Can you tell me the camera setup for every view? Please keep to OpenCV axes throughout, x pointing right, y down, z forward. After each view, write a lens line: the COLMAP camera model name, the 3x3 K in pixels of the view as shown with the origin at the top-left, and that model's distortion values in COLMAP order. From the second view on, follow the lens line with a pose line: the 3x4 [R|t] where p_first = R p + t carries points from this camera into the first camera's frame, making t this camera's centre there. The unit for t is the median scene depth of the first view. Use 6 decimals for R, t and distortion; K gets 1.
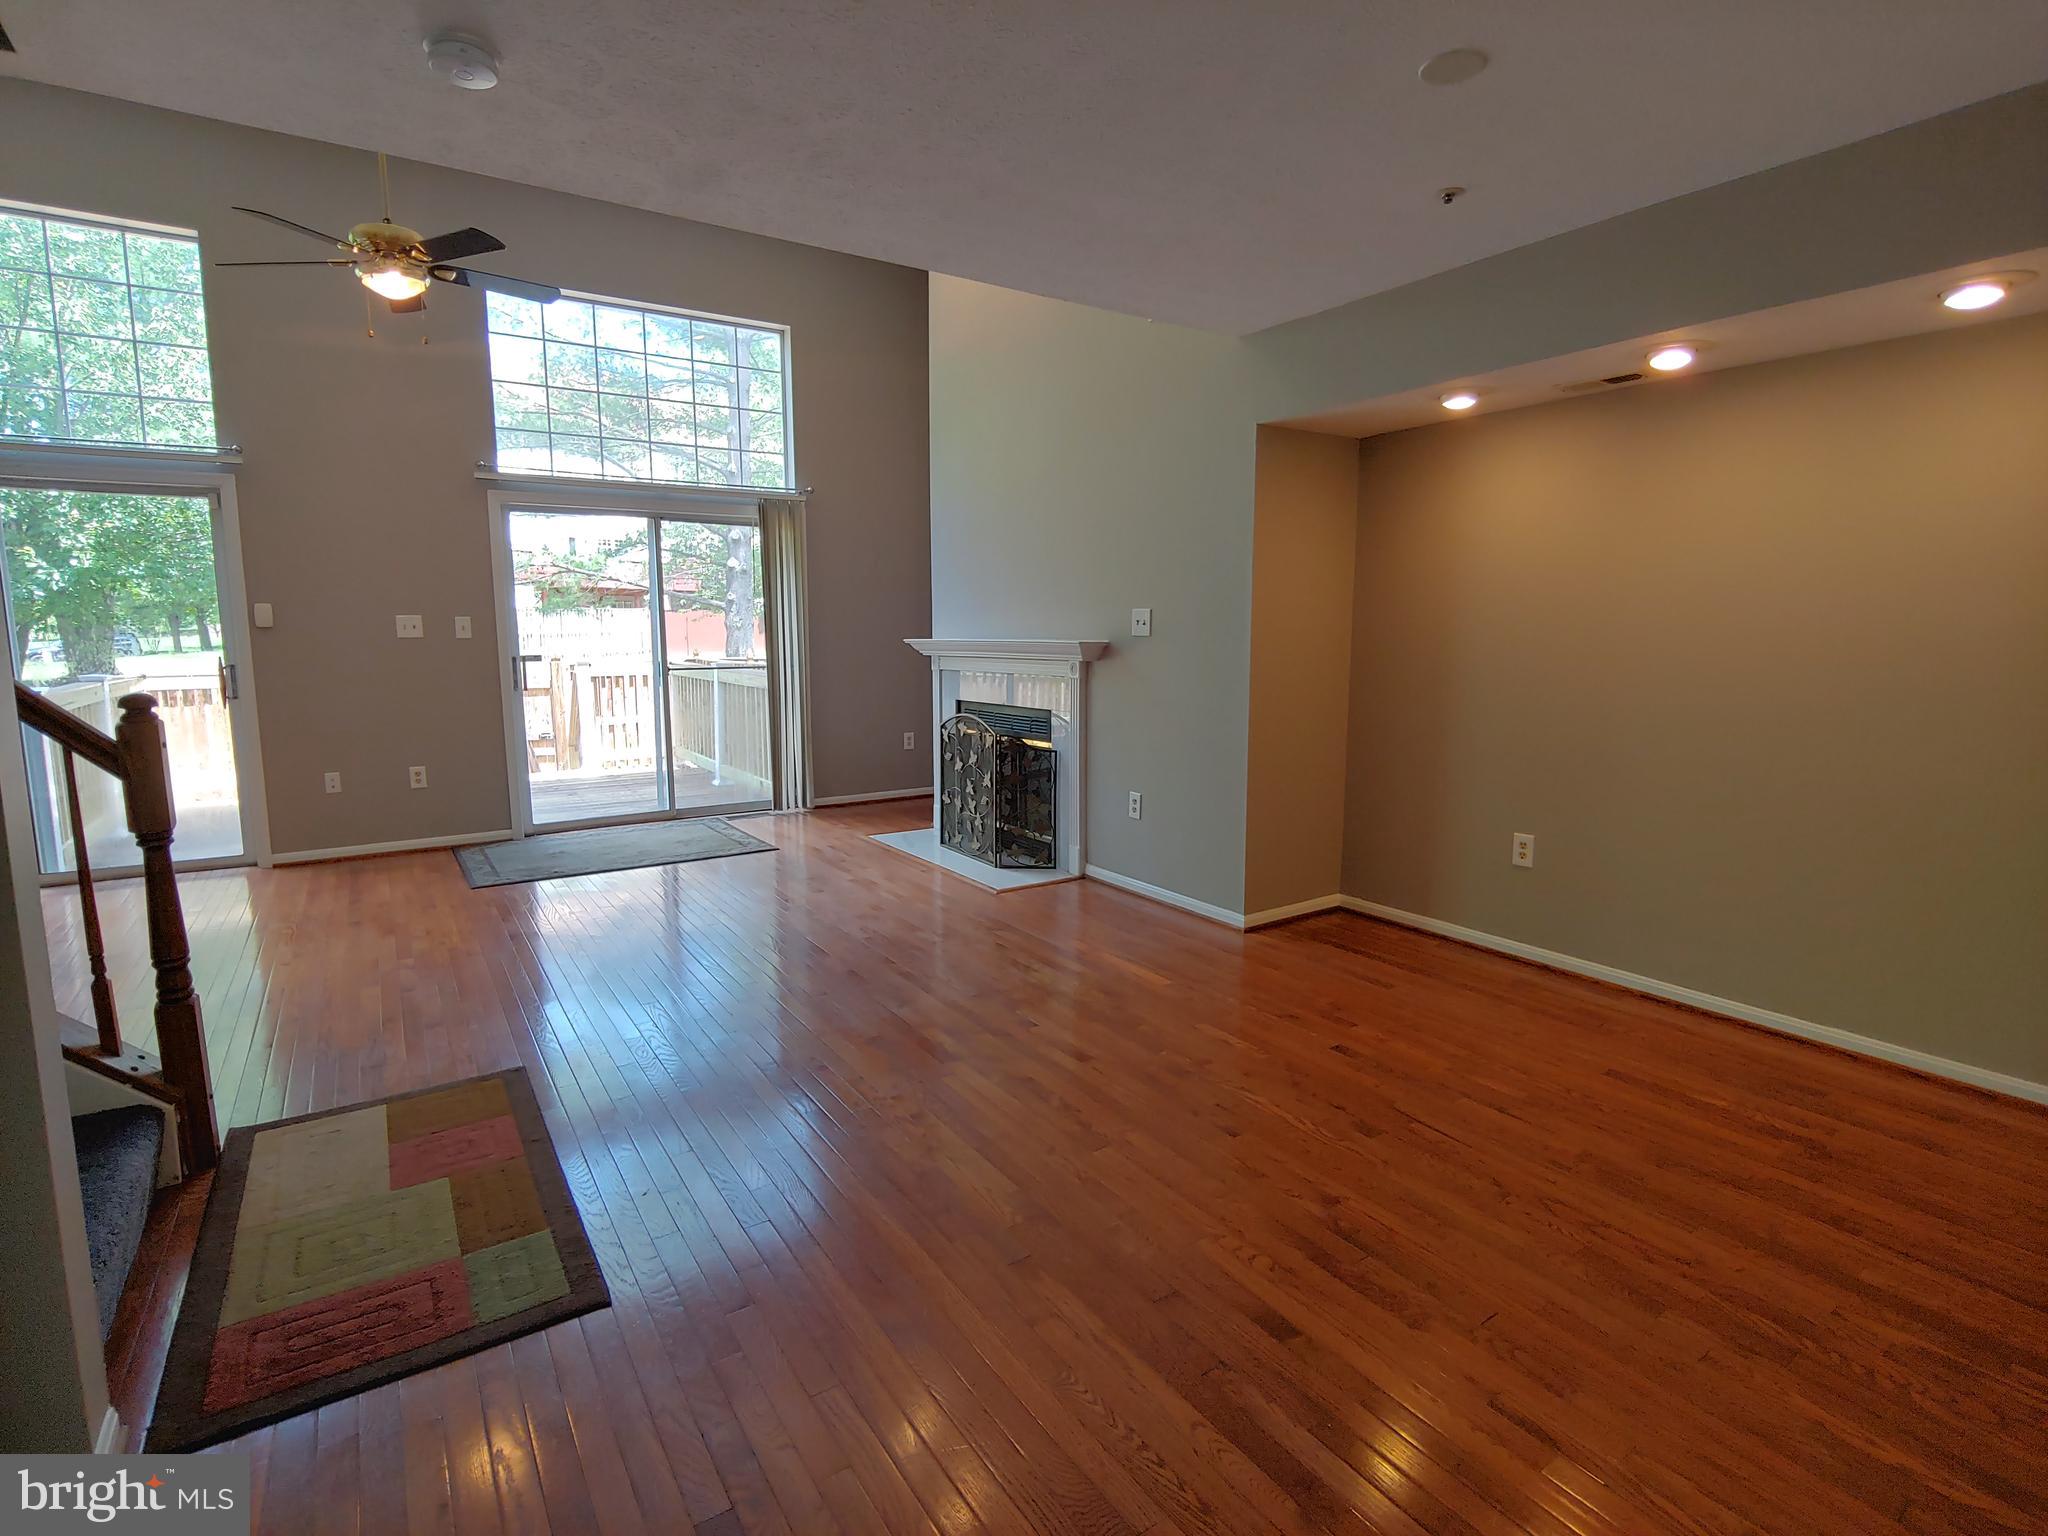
lens RADIAL K [[977.4, 0, 1023.7], [0, 977.4, 758.0], [0, 0, 1]] dist [-0.021218, 0.000325]
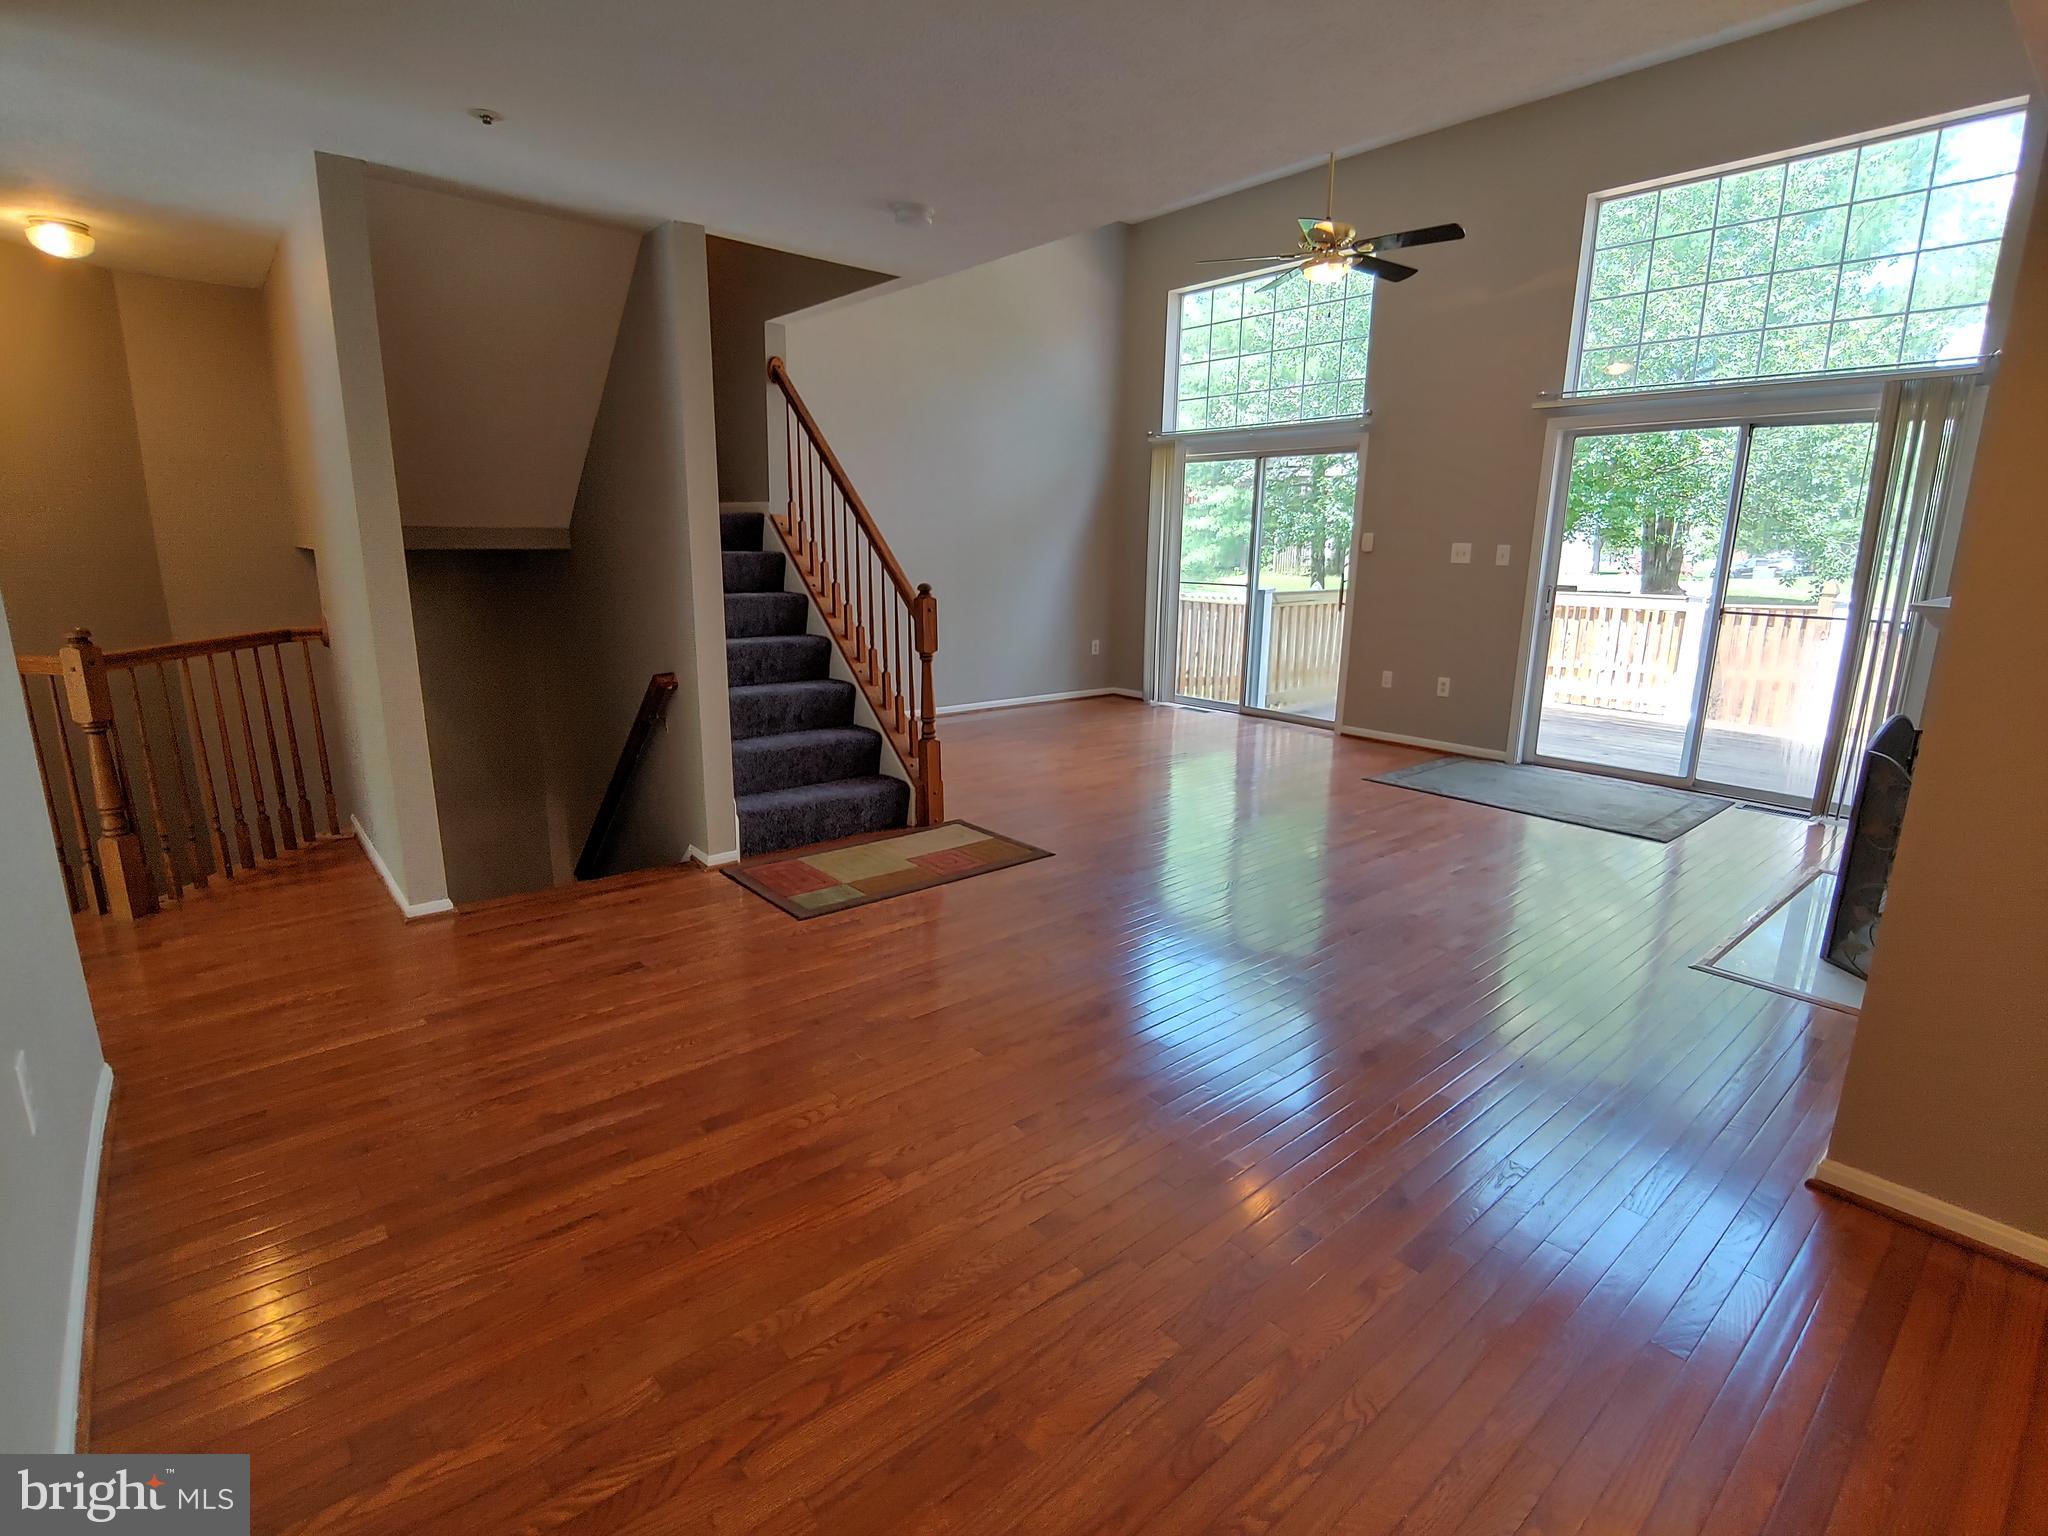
lens RADIAL K [[977.4, 0, 1023.7], [0, 977.4, 758.0], [0, 0, 1]] dist [-0.021218, 0.000325]
pose [[0.126558, 0.217049, -0.967922, 0.490927], [-0.142030, 0.969679, 0.198872, -0.063465], [0.981738, 0.112305, 0.153548, 0.389163]]
